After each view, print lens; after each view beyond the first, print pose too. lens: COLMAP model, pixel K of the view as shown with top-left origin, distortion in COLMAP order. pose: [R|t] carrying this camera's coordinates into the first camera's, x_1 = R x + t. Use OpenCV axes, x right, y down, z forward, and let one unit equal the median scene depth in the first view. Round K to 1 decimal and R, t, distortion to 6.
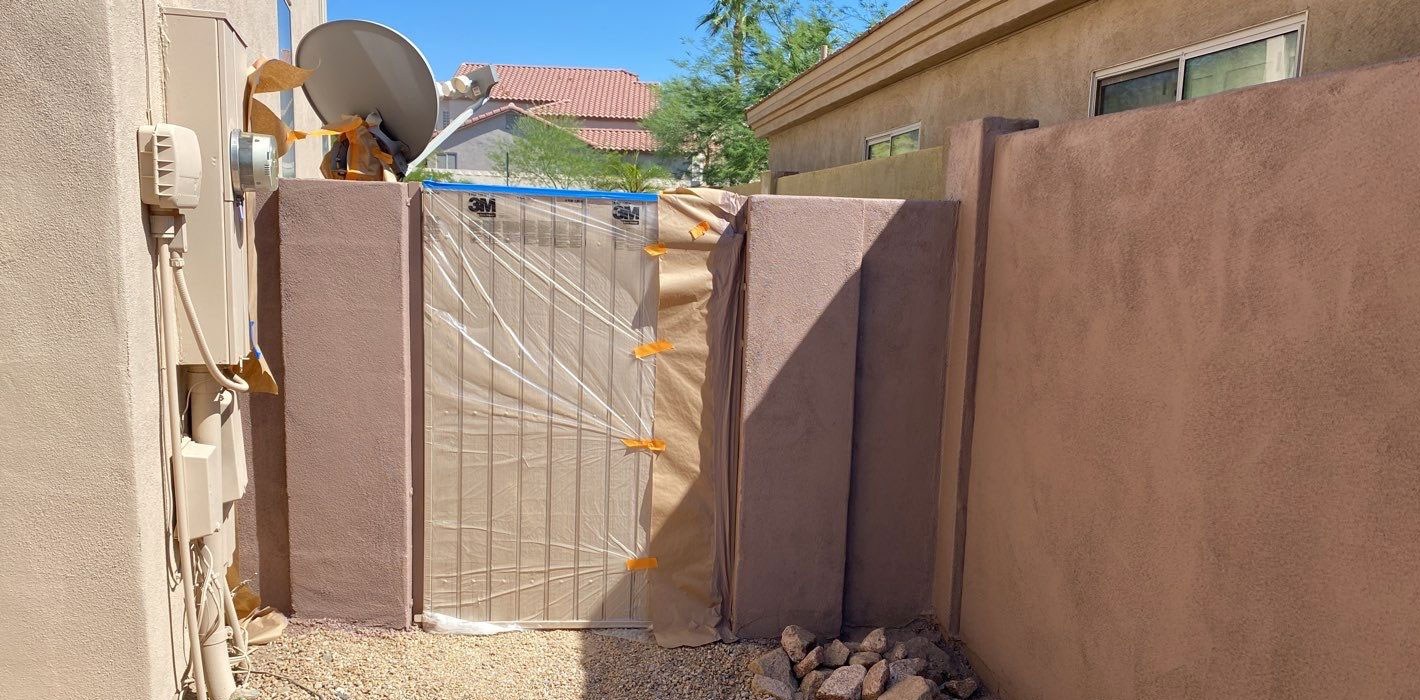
lens RADIAL K [[985.4, 0, 710.0], [0, 985.4, 350.0], [0, 0, 1]] dist [-0.001266, 0.000133]
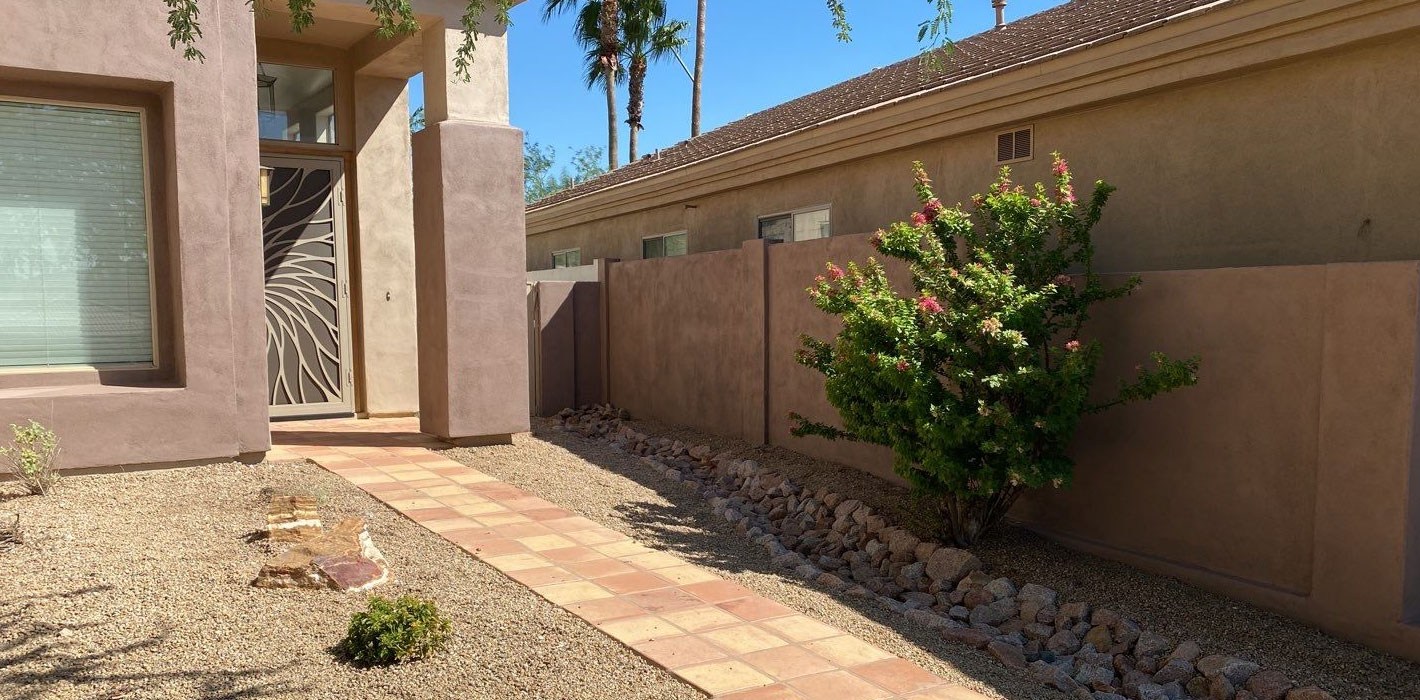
lens RADIAL K [[883.5, 0, 710.0], [0, 883.5, 350.0], [0, 0, 1]] dist [0.000250, -0.000006]
pose [[0.929354, -0.053460, 0.365300, -0.637916], [0.079027, 0.995333, -0.055387, 0.345817], [-0.360634, 0.080343, 0.929241, -2.385668]]
